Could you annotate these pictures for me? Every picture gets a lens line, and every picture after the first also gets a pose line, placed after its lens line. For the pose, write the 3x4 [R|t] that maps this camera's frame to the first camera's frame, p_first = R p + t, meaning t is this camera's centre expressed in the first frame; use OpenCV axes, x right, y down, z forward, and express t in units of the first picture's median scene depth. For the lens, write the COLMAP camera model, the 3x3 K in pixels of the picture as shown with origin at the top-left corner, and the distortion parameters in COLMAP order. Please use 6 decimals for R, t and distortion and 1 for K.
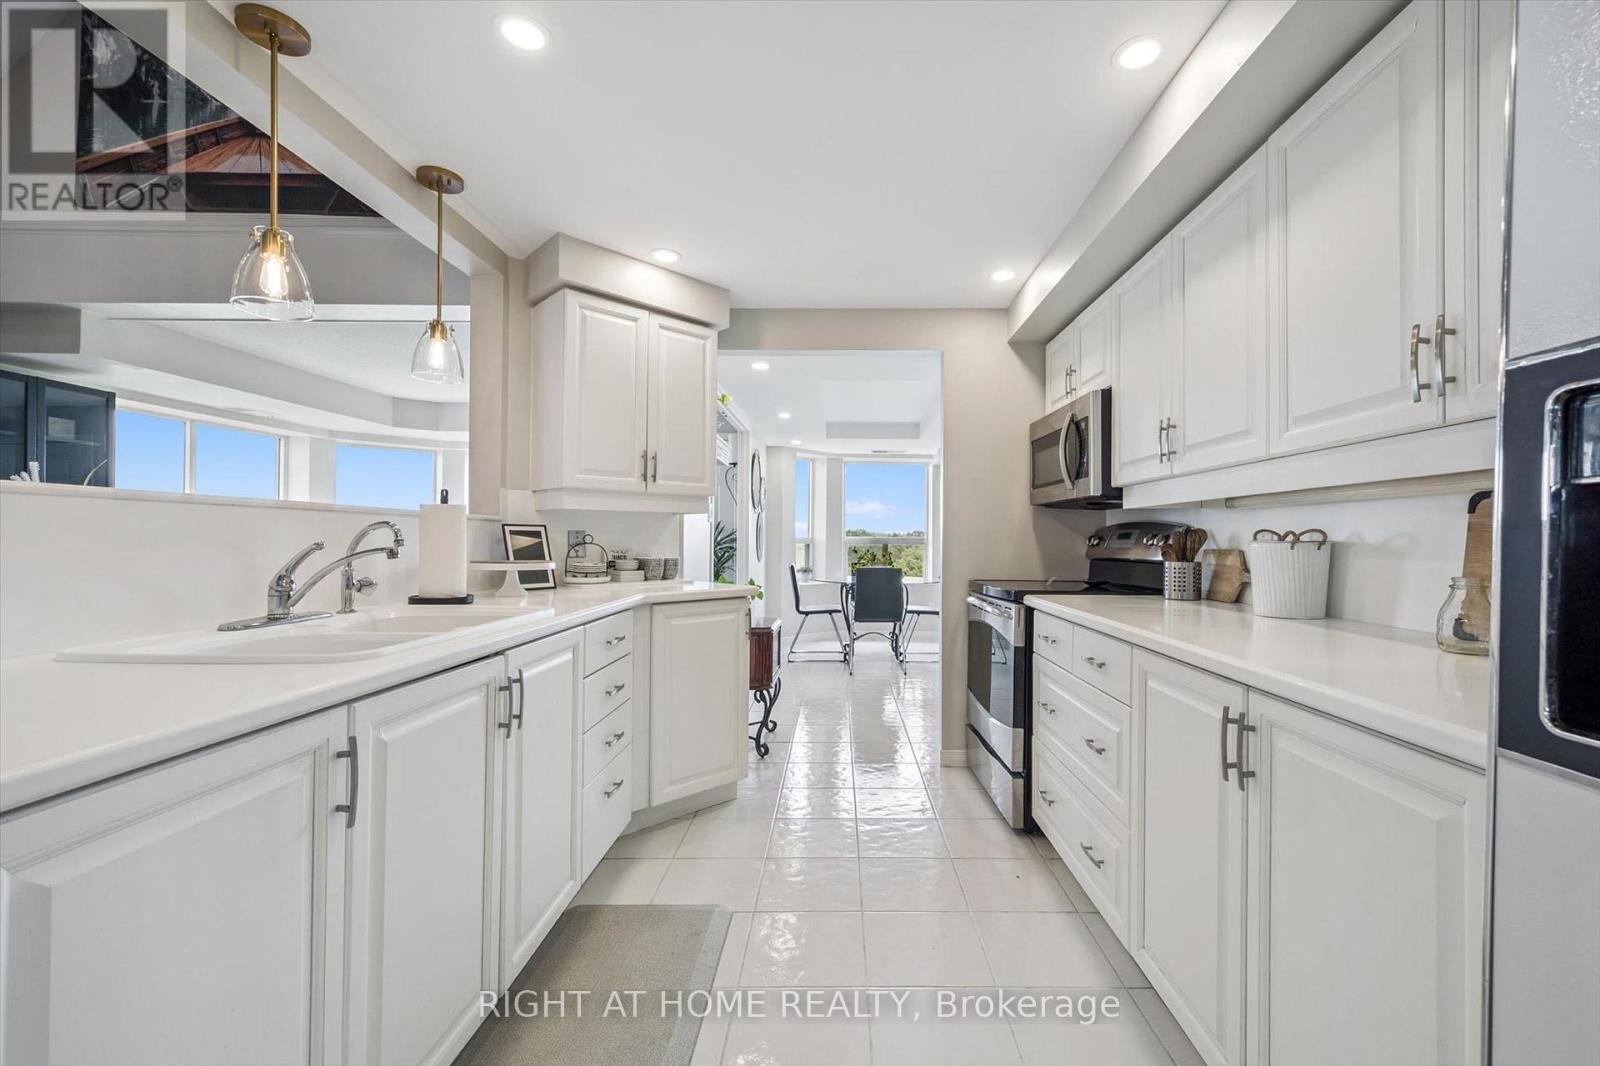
lens RADIAL K [[653.3, 0, 843.5], [0, 653.3, 535.4], [0, 0, 1]] dist [0.001193, 0.000085]
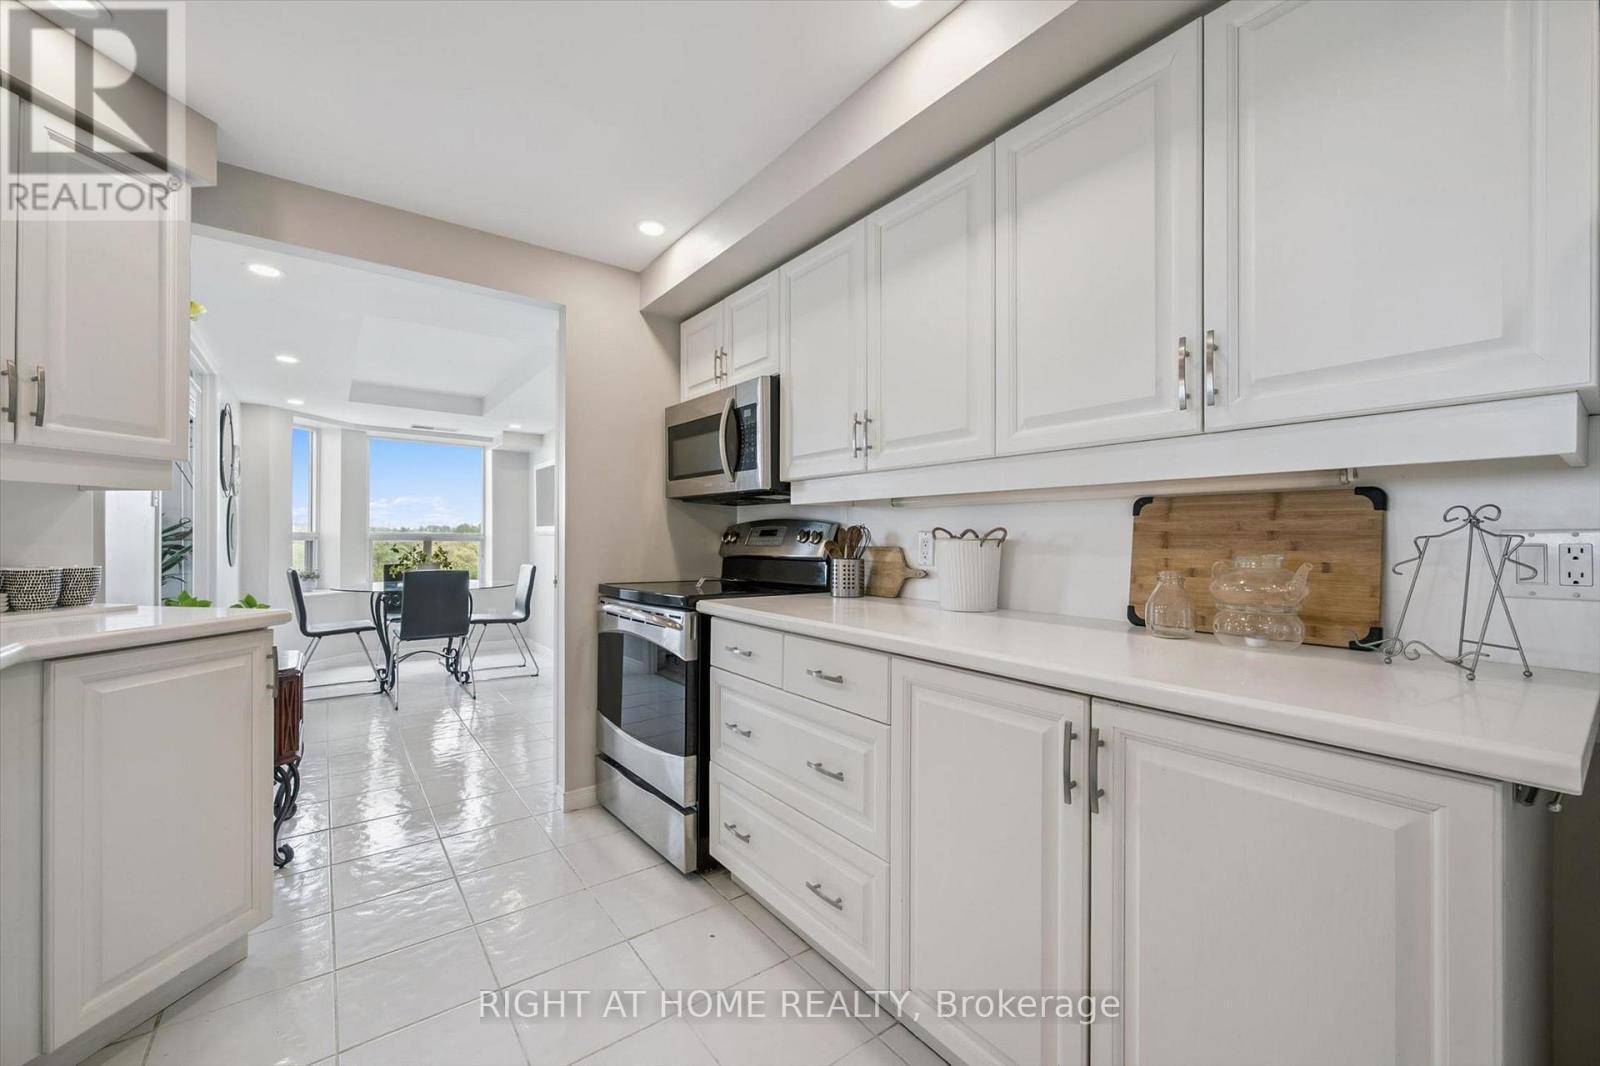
lens RADIAL K [[631.5, 0, 797.7], [0, 631.5, 540.7], [0, 0, 1]] dist [0.000179, 0.000009]
pose [[0.802705, -0.001672, 0.596374, -0.106494], [-0.006838, 0.999905, 0.012008, 0.001010], [-0.596337, -0.013717, 0.802617, 0.234162]]
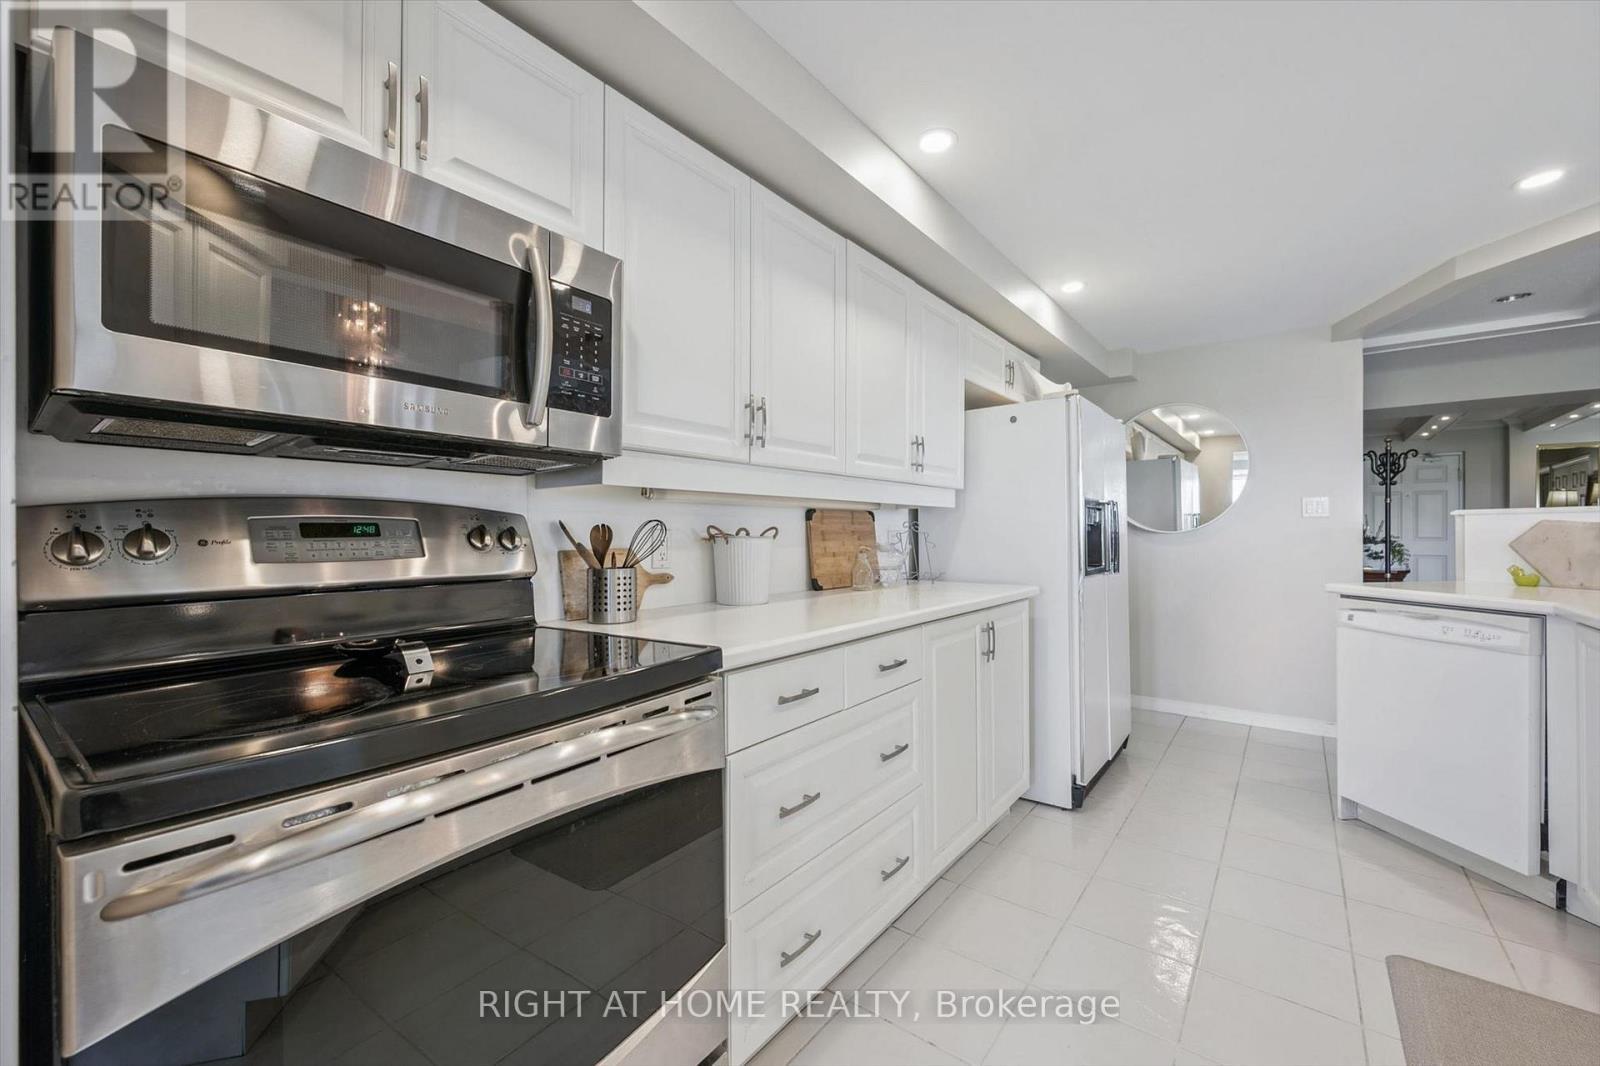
lens RADIAL K [[658.4, 0, 800.0], [0, 658.4, 533.0], [0, 0, 1]] dist [0.000183, 0.000001]
pose [[-0.786757, -0.007386, 0.617219, -0.069706], [-0.007661, 0.999968, 0.002200, -0.001044], [-0.617216, -0.002998, -0.786788, 1.252378]]
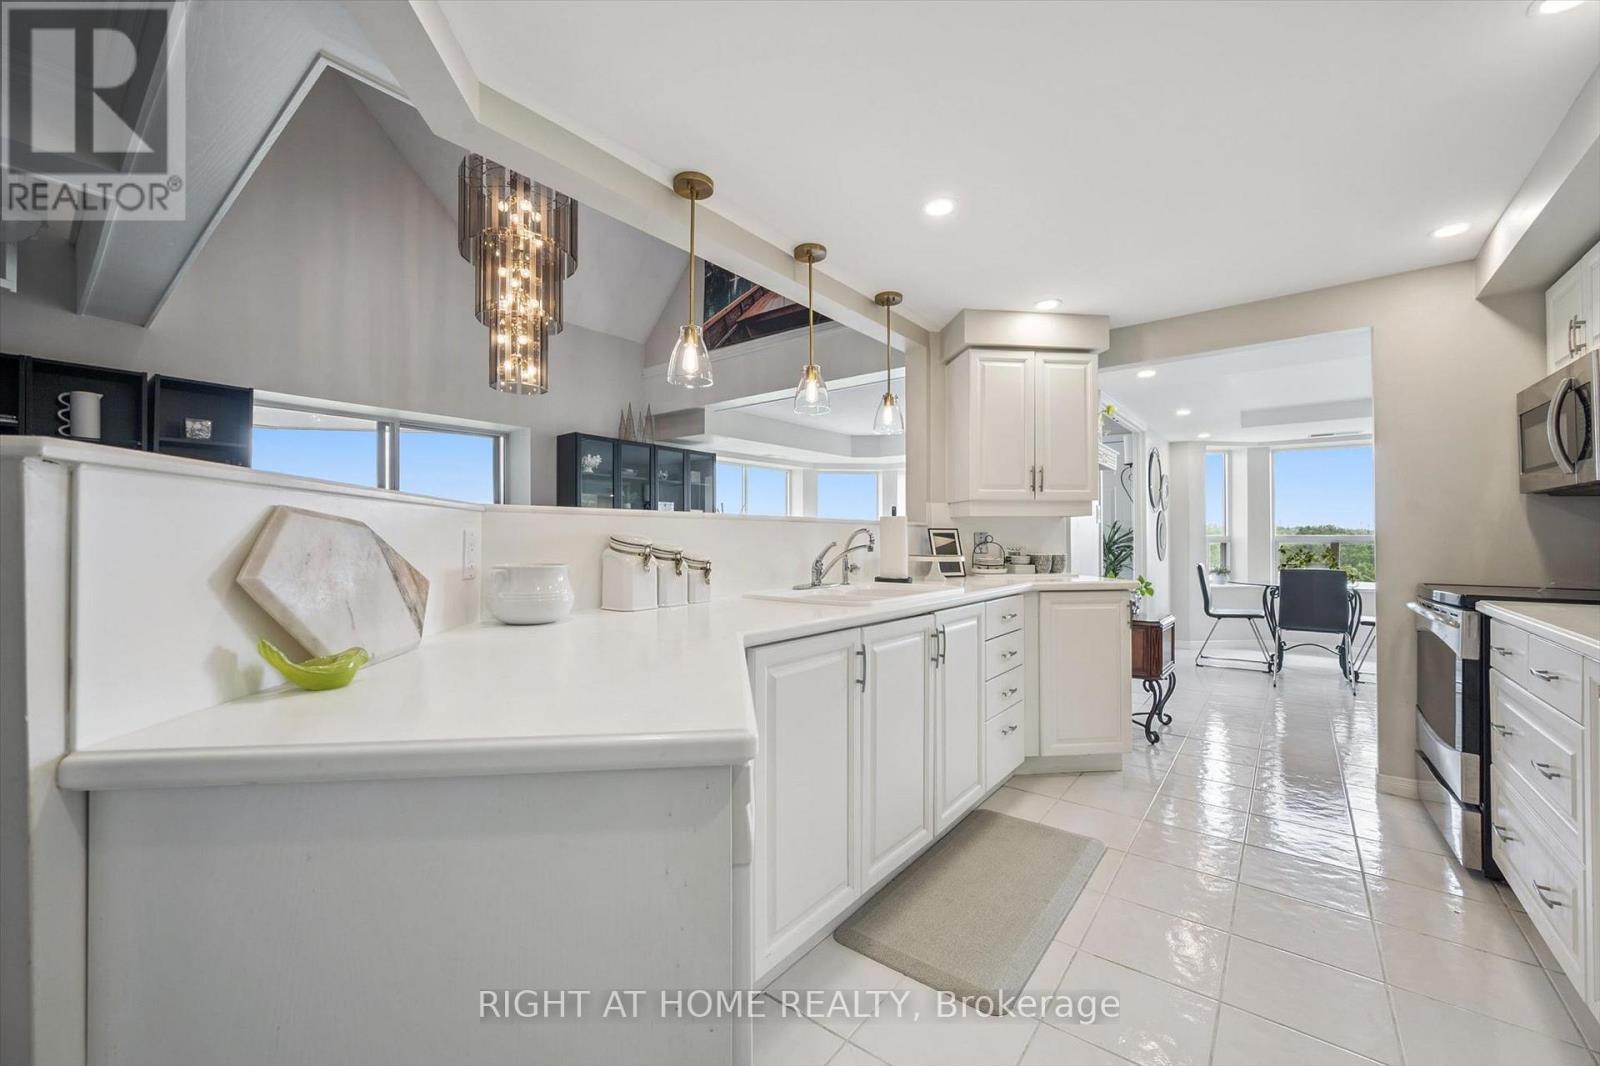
lens RADIAL K [[632.3, 0, 800.9], [0, 632.3, 527.2], [0, 0, 1]] dist [0.000426, 0.000122]
pose [[0.783397, -0.017732, -0.621268, 0.090852], [0.009561, 0.999818, -0.016480, -0.000499], [0.621448, 0.006970, 0.783425, -0.200207]]
